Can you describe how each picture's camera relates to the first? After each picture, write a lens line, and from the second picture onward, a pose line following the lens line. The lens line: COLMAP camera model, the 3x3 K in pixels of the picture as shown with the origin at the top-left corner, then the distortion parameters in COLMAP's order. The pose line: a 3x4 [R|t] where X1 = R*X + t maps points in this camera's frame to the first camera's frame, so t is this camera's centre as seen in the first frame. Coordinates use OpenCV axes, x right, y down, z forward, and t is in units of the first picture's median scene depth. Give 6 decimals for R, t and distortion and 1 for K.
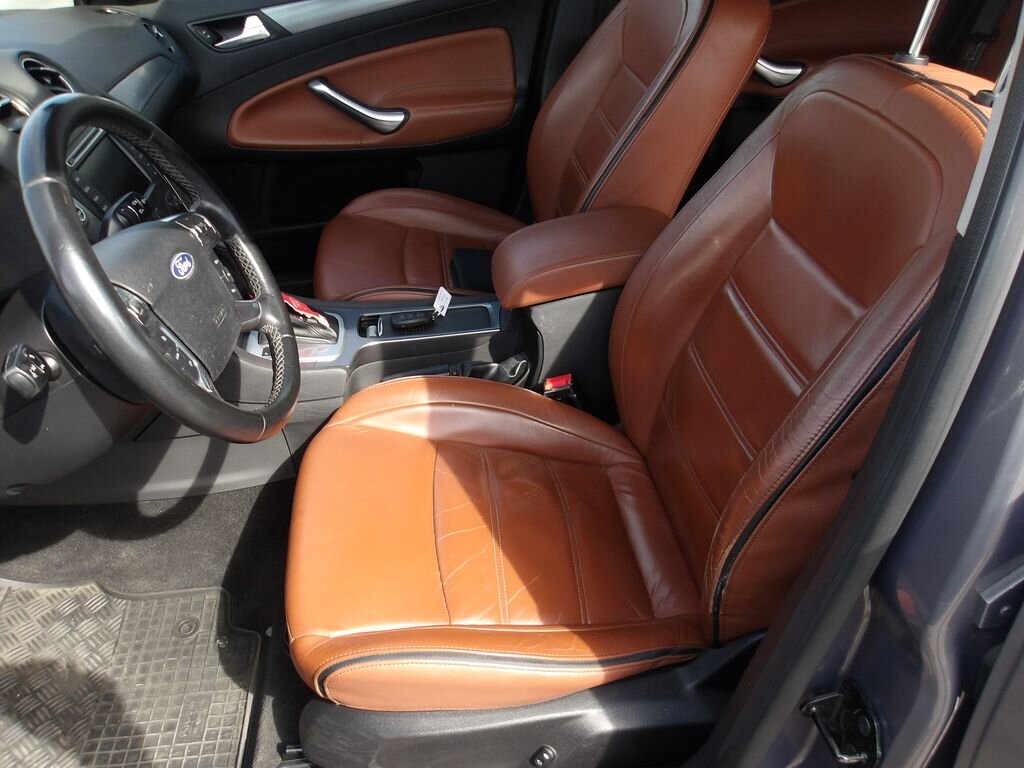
lens RADIAL K [[860.3, 0, 503.8], [0, 860.3, 407.9], [0, 0, 1]] dist [0.008268, 0.010819]
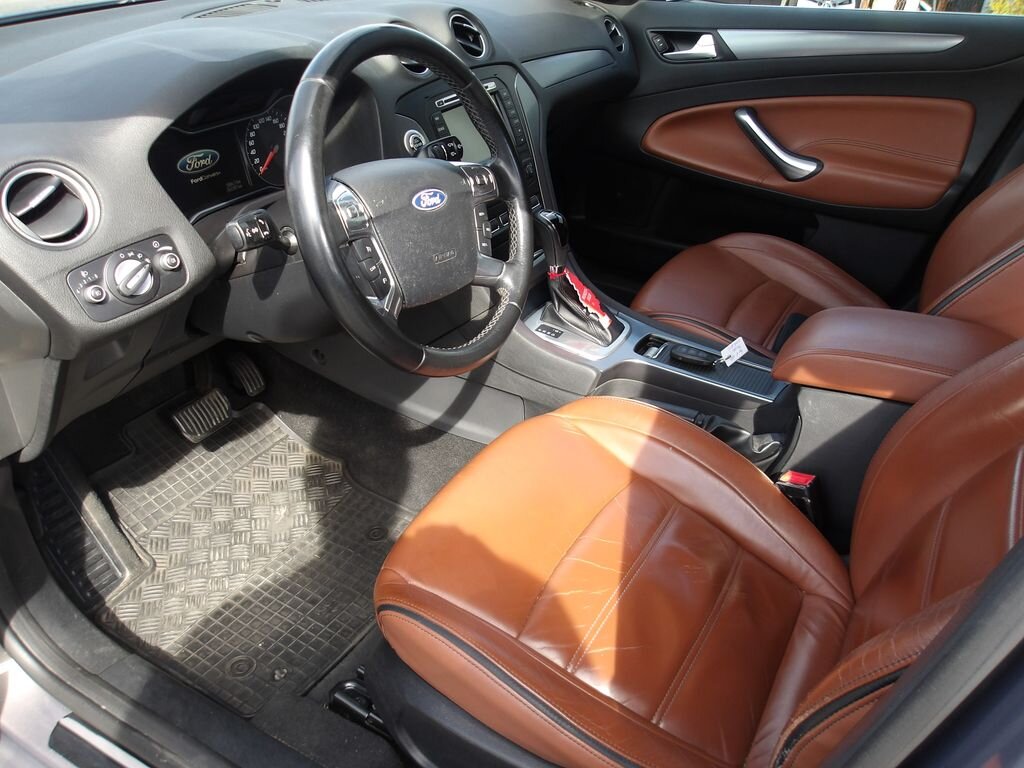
lens RADIAL K [[860.3, 0, 492.3], [0, 860.3, 394.2], [0, 0, 1]] dist [0.008268, 0.010819]
pose [[0.791346, 0.392742, -0.468535, 0.186849], [-0.420380, 0.906001, 0.049429, -0.019598], [0.443906, 0.157847, 0.882061, 0.077662]]
